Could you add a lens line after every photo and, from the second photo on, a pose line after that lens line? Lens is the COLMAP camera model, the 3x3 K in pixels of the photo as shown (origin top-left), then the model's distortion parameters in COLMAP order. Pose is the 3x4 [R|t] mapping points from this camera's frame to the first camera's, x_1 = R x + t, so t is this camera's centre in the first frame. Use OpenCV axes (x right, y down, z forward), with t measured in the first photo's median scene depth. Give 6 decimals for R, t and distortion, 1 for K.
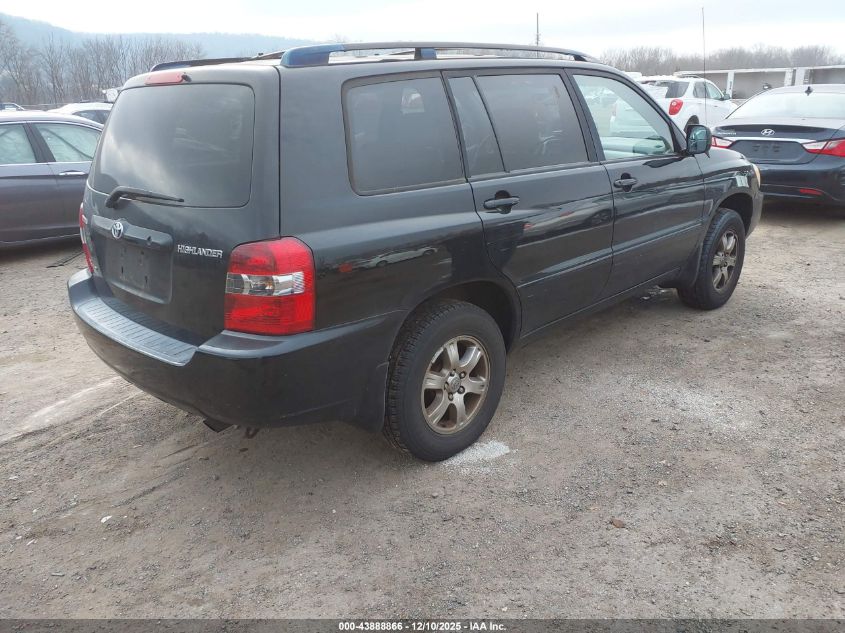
lens RADIAL K [[700.6, 0, 438.6], [0, 700.6, 316.8], [0, 0, 1]] dist [0.051451, -0.068507]
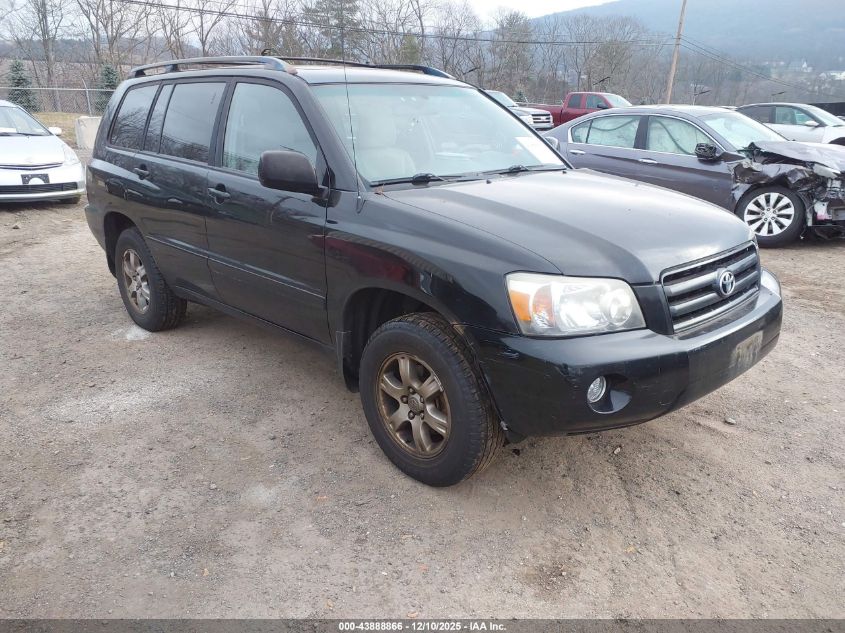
lens RADIAL K [[700.6, 0, 438.6], [0, 700.6, 316.8], [0, 0, 1]] dist [0.051451, -0.068507]
pose [[-0.045554, 0.324905, -0.944649, 1.080595], [-0.311720, 0.893790, 0.322444, -0.393126], [0.949081, 0.309155, 0.060564, 1.125738]]
